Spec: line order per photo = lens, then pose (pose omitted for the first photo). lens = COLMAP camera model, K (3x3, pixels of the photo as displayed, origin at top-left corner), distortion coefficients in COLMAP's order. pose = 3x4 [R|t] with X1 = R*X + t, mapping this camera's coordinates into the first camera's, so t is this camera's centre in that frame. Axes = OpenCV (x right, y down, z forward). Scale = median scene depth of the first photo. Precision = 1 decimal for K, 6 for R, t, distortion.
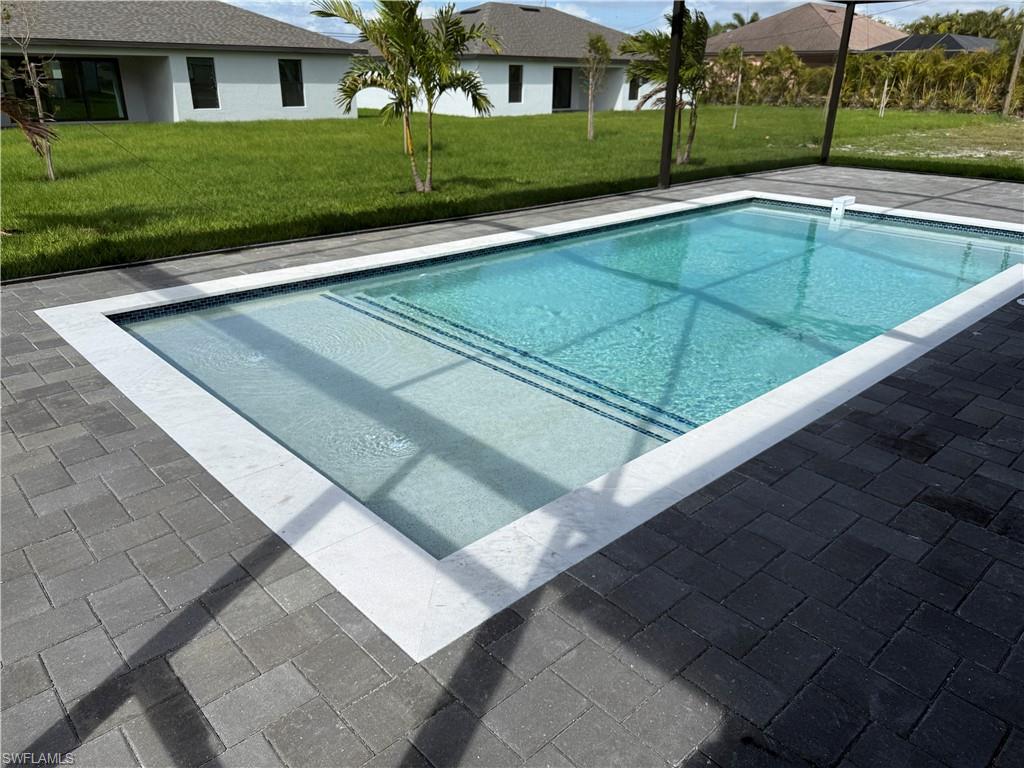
lens RADIAL K [[727.4, 0, 510.7], [0, 727.4, 385.6], [0, 0, 1]] dist [0.023686, -0.022870]
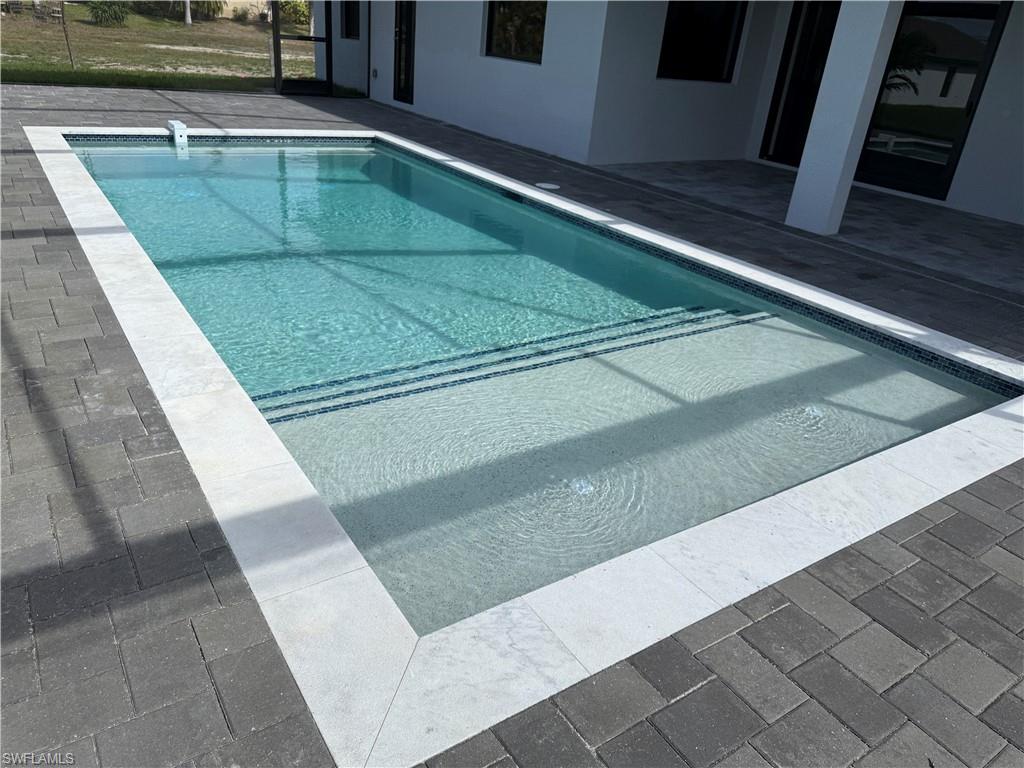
lens RADIAL K [[727.4, 0, 486.1], [0, 727.4, 359.8], [0, 0, 1]] dist [0.023686, -0.022870]
pose [[0.170557, -0.415507, 0.893456, -1.001658], [0.310202, 0.883279, 0.351558, -0.440903], [-0.935246, 0.217192, 0.279541, 0.958963]]
